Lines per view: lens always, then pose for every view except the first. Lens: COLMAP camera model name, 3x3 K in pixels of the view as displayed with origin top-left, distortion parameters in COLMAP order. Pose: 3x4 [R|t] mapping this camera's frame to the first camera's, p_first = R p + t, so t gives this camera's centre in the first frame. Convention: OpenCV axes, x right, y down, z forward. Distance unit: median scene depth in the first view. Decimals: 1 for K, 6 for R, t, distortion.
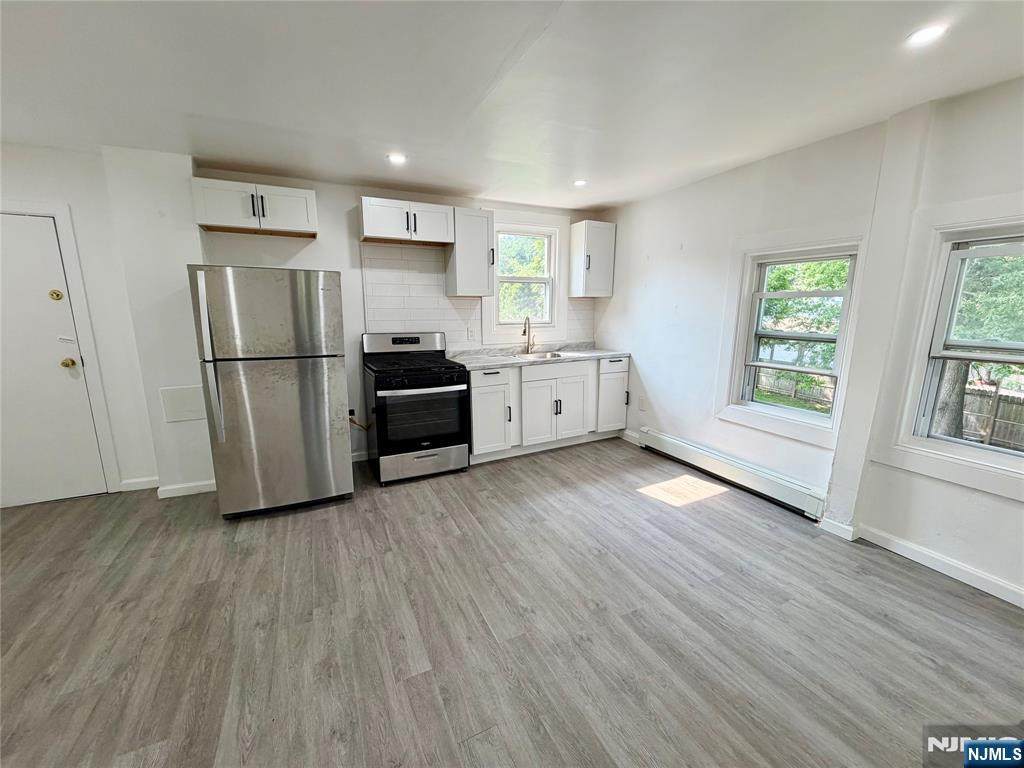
lens RADIAL K [[406.6, 0, 510.1], [0, 406.6, 384.6], [0, 0, 1]] dist [-0.000064, -0.000347]
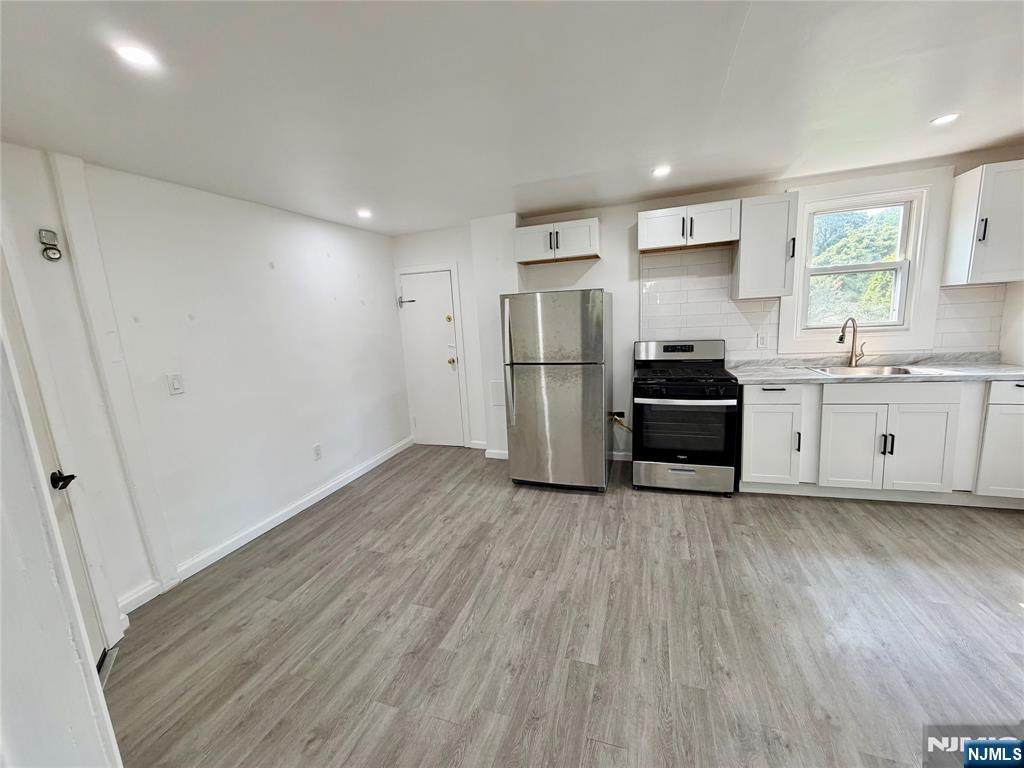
lens RADIAL K [[406.6, 0, 509.7], [0, 406.6, 384.6], [0, 0, 1]] dist [-0.000064, -0.000347]
pose [[0.706972, 0.076825, -0.703056, 0.183766], [-0.076016, 0.996578, 0.032460, -0.028164], [0.703144, 0.030495, 0.710393, 0.030970]]
